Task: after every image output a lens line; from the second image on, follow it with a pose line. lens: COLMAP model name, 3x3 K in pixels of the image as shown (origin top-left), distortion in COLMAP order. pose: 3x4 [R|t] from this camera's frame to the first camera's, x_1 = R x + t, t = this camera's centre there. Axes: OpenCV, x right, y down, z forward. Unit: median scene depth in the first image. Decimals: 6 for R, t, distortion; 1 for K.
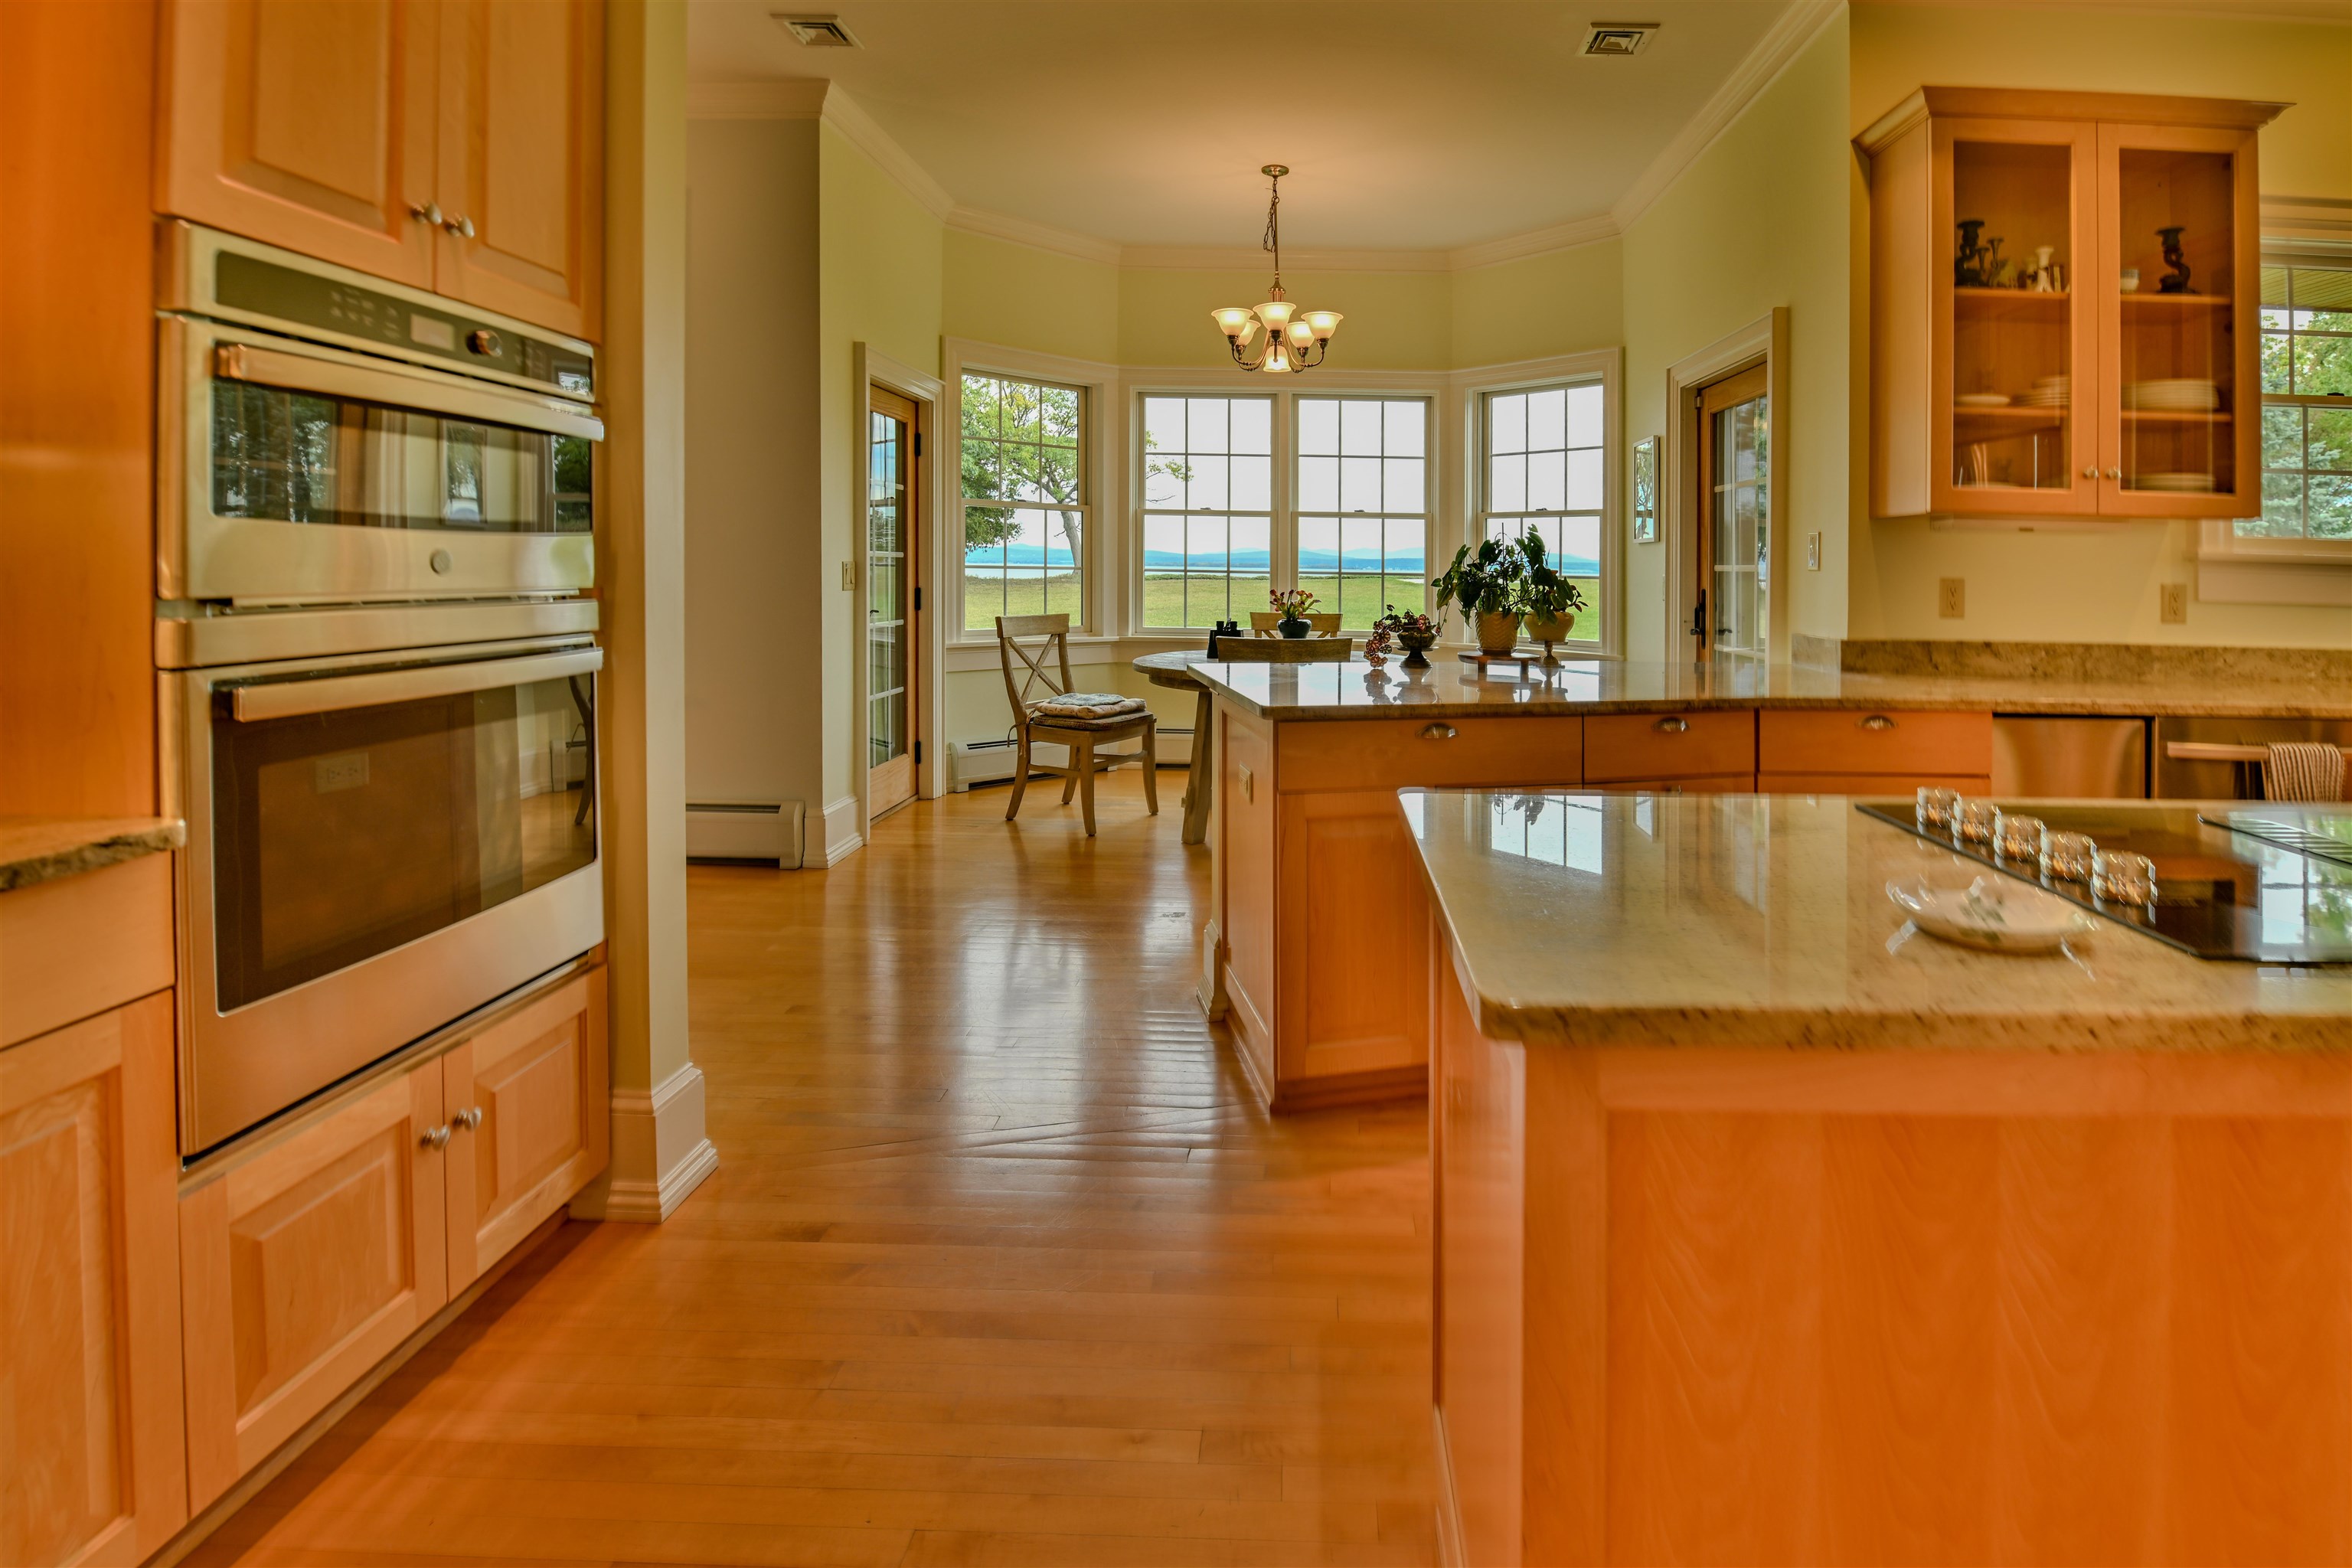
lens RADIAL K [[1143.5, 0, 1176.1], [0, 1143.5, 594.4], [0, 0, 1]] dist [0.001409, 0.000259]
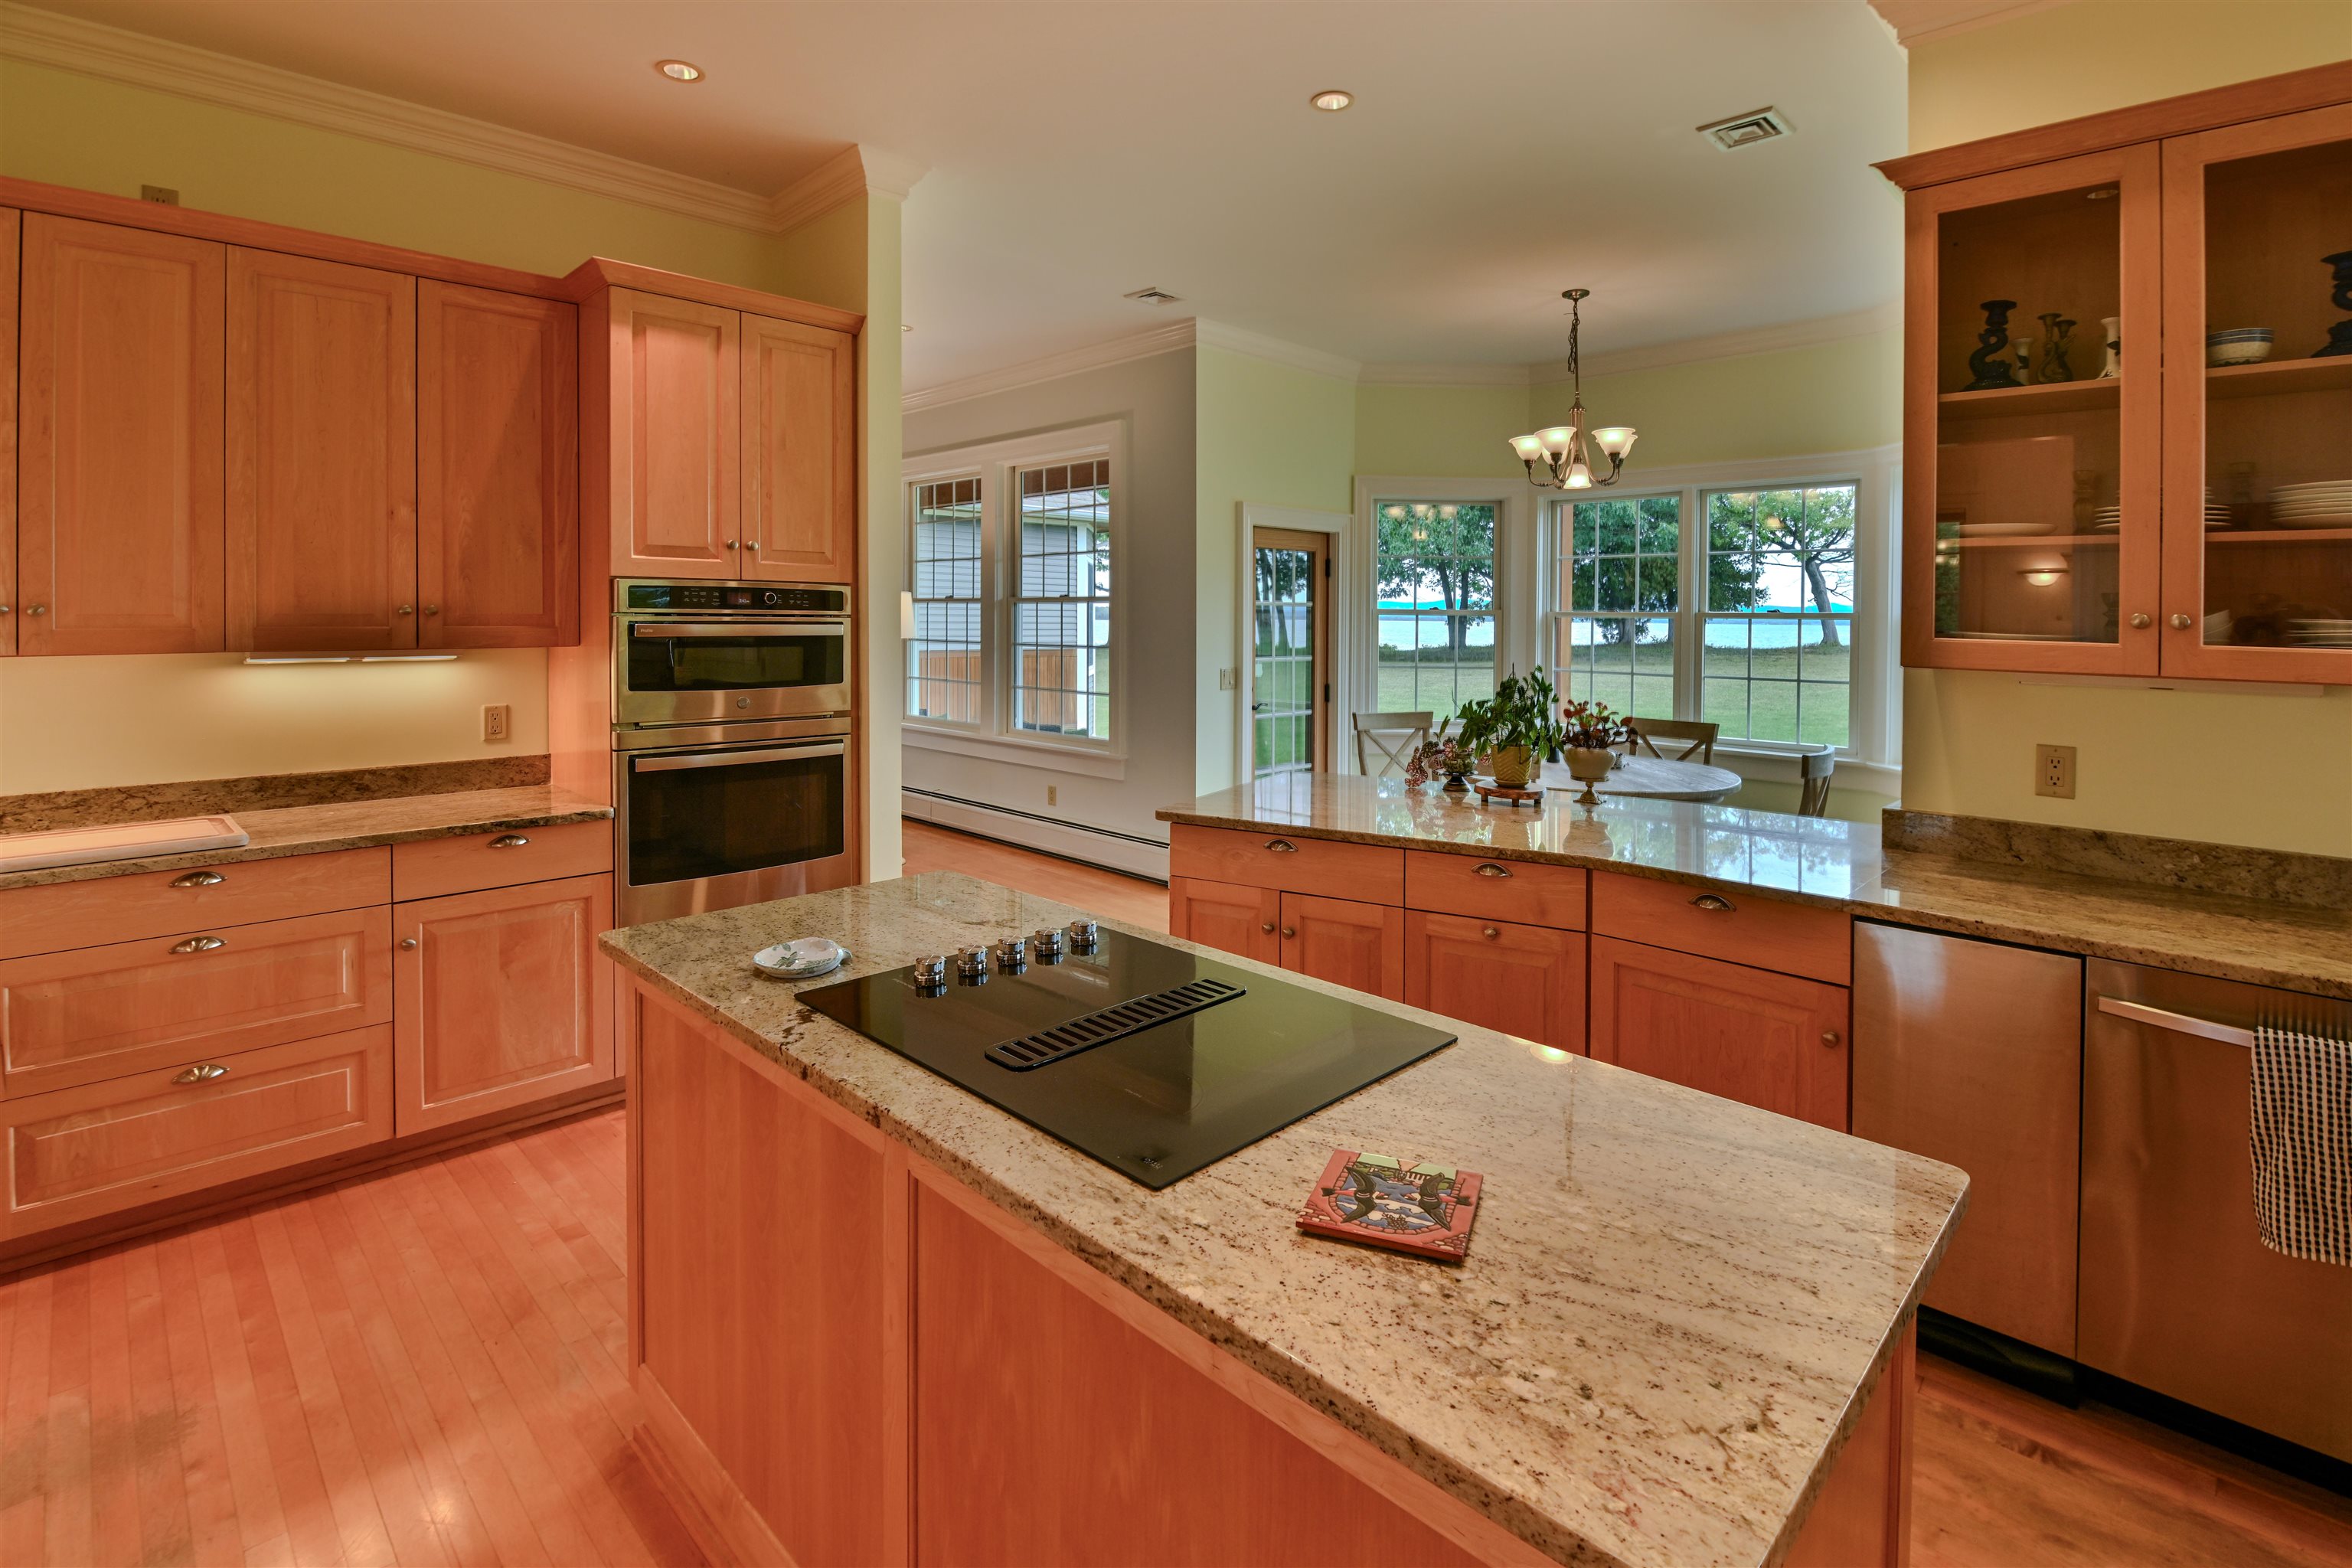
lens RADIAL K [[1113.4, 0, 1177.1], [0, 1113.4, 645.2], [0, 0, 1]] dist [-0.000194, 0.000080]
pose [[0.708134, 0.006601, -0.706047, 0.796211], [-0.003760, 0.999977, 0.005578, -0.084207], [0.706068, -0.001295, 0.708143, 0.049027]]
